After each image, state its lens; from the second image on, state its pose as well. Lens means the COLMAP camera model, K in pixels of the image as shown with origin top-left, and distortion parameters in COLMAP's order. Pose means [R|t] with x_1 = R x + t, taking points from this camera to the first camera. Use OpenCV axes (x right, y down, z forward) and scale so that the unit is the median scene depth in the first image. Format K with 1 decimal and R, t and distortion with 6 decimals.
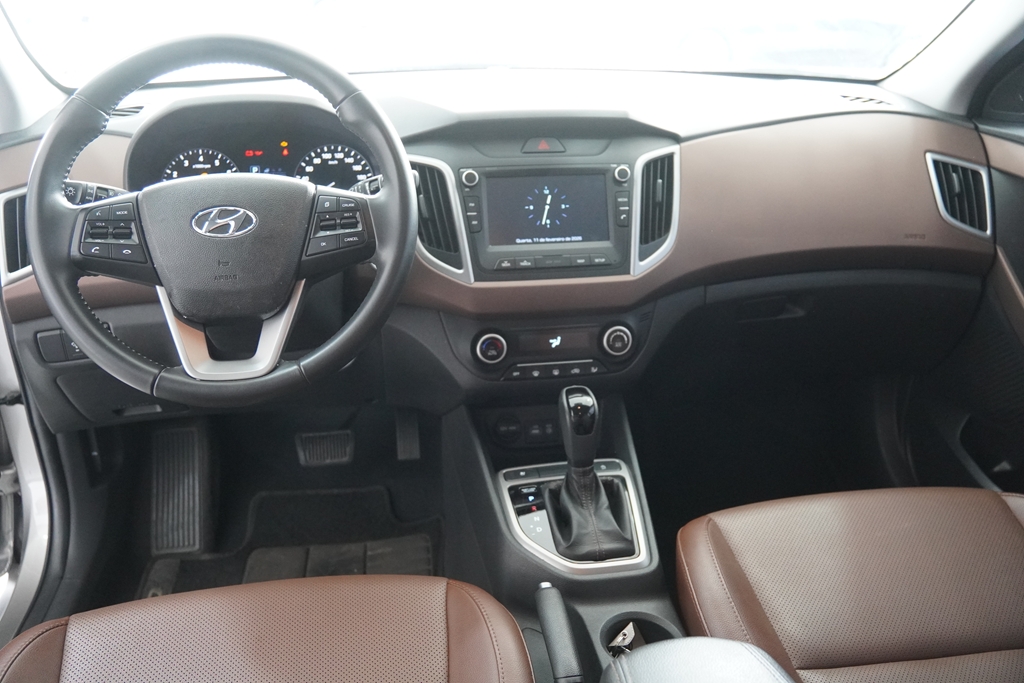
lens RADIAL K [[857.5, 0, 510.0], [0, 857.5, 343.9], [0, 0, 1]] dist [-0.089297, 0.069912]
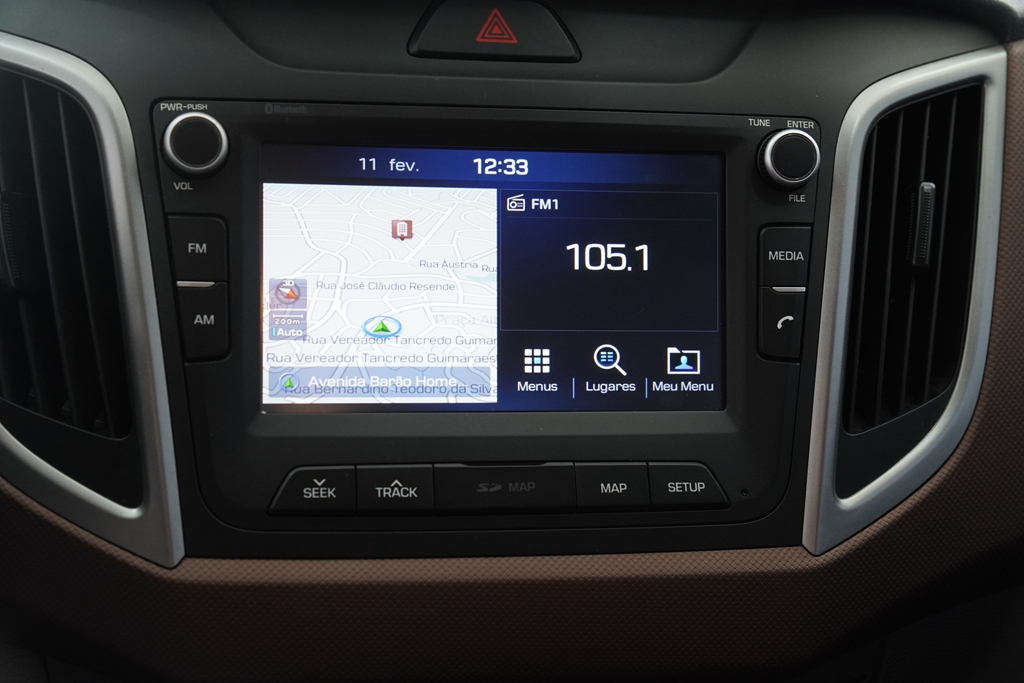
lens RADIAL K [[1717.8, 0, 513.5], [0, 1717.8, 341.5], [0, 0, 1]] dist [0.337486, 0.000000]
pose [[0.997753, 0.058815, 0.032085, 0.032704], [-0.057769, 0.997798, -0.032584, -0.120575], [-0.033931, 0.030657, 0.998954, 0.471532]]
